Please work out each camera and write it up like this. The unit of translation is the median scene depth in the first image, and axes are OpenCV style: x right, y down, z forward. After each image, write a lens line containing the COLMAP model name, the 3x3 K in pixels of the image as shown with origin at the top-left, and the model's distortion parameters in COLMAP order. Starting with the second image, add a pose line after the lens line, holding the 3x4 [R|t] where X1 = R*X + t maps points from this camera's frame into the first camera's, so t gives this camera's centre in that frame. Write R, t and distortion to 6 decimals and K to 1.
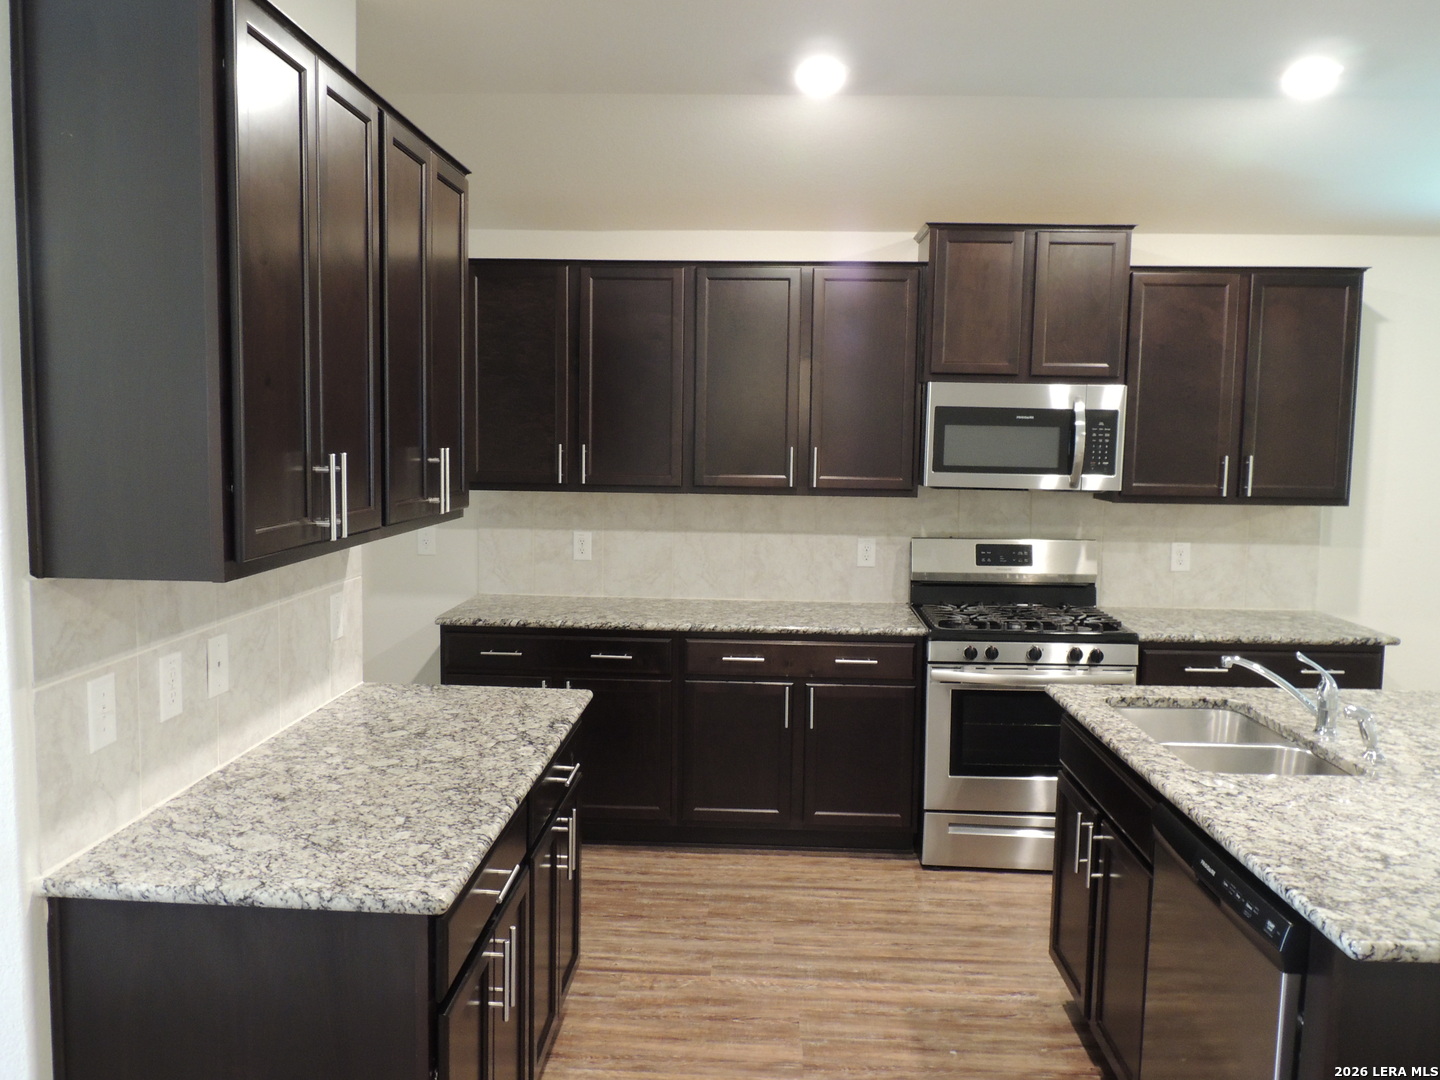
lens RADIAL K [[1138.5, 0, 720.0], [0, 1138.5, 540.0], [0, 0, 1]] dist [-0.014816, 0.000387]
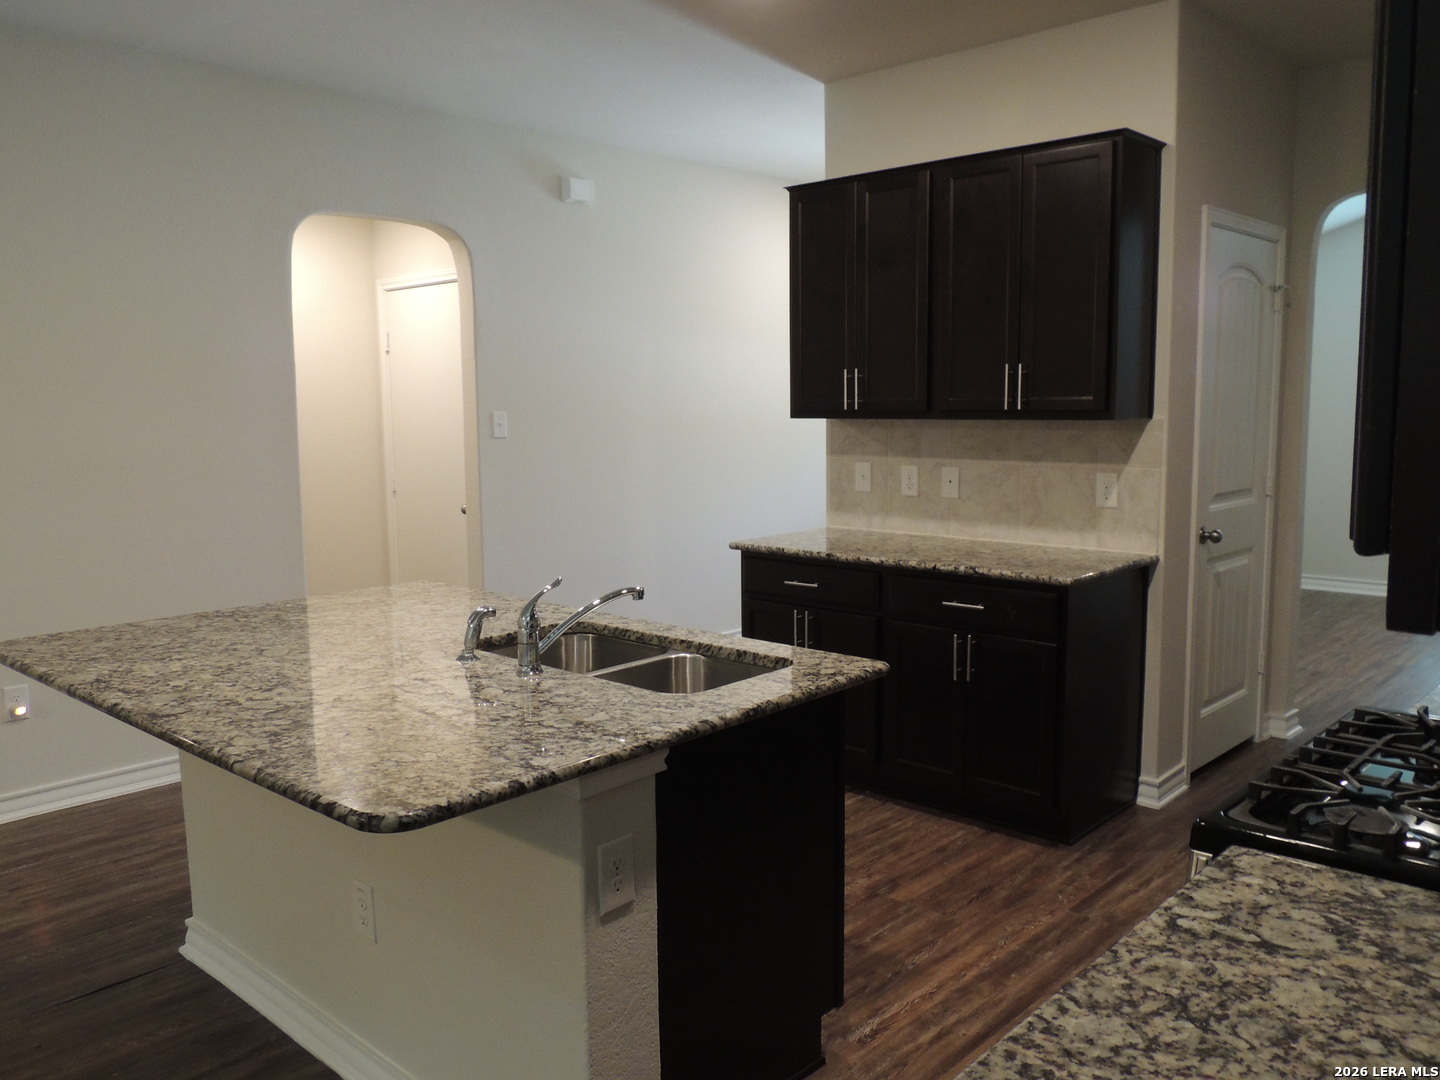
lens RADIAL K [[1138.5, 0, 720.0], [0, 1138.5, 540.0], [0, 0, 1]] dist [-0.014816, 0.000387]
pose [[-0.643093, 0.084729, -0.761086, 0.874675], [-0.071692, 0.982834, 0.169993, -0.063221], [0.762425, 0.163885, -0.625979, 1.315808]]
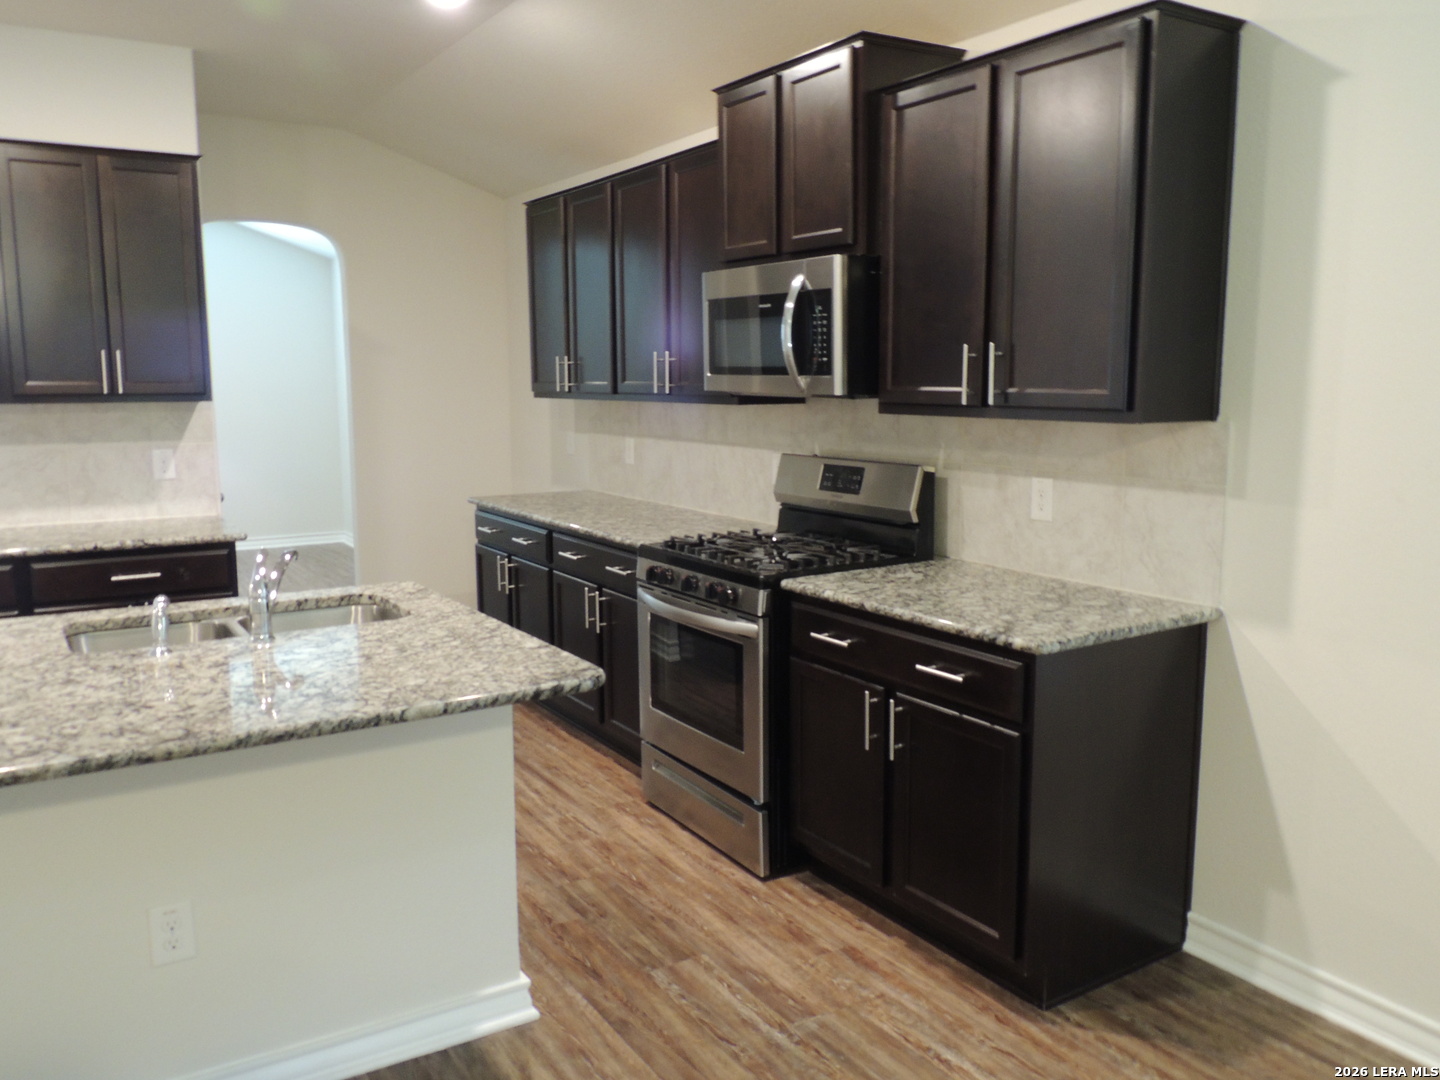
lens RADIAL K [[1138.5, 0, 720.0], [0, 1138.5, 540.0], [0, 0, 1]] dist [-0.014816, 0.000387]
pose [[0.575778, 0.102309, -0.811180, 1.184792], [-0.067785, 0.994698, 0.077342, -0.000625], [0.814792, 0.010454, 0.579660, 0.630530]]
